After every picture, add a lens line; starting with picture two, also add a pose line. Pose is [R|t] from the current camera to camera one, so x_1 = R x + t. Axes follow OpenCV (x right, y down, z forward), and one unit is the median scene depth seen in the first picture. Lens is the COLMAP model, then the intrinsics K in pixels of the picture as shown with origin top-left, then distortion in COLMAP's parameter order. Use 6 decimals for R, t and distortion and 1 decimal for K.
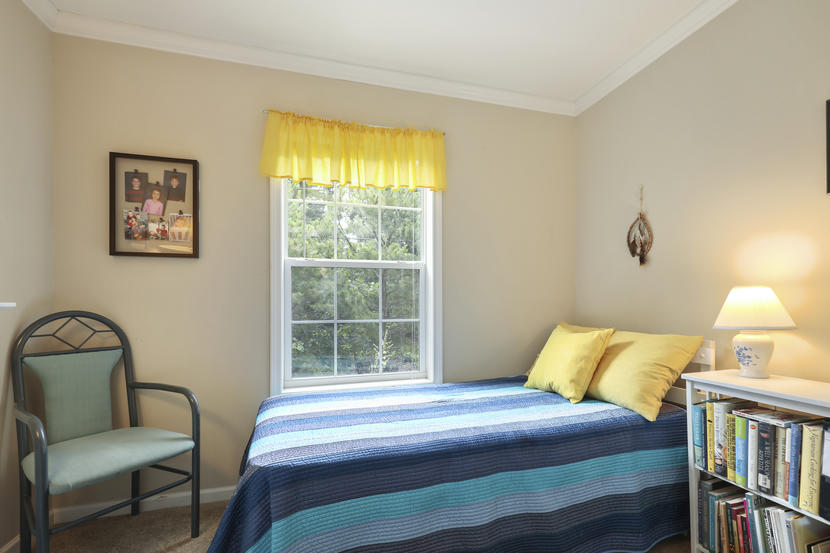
lens RADIAL K [[381.0, 0, 425.5], [0, 381.0, 303.6], [0, 0, 1]] dist [0.014385, -0.009405]
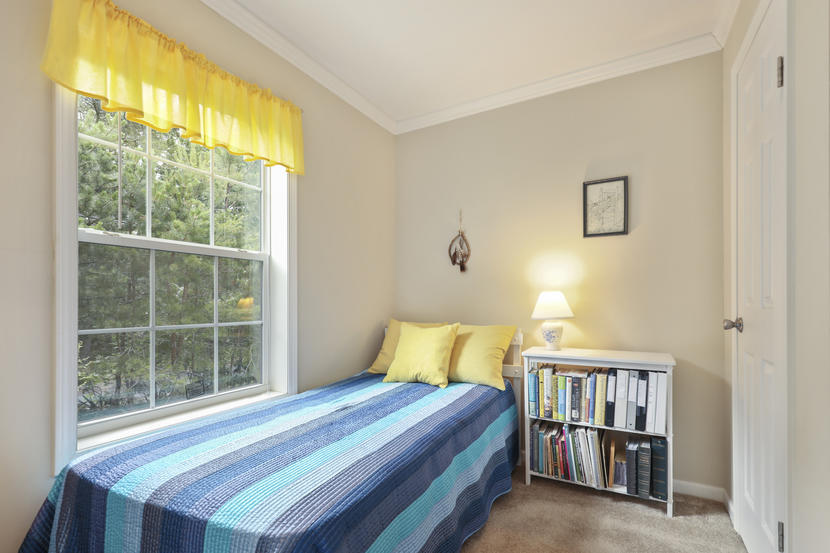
lens RADIAL K [[381.0, 0, 425.5], [0, 381.0, 303.6], [0, 0, 1]] dist [0.014385, -0.009405]
pose [[0.717329, -0.000283, 0.696735, -0.536364], [0.001607, 0.999998, -0.001248, 0.006379], [-0.696733, 0.002015, 0.717328, 0.239382]]
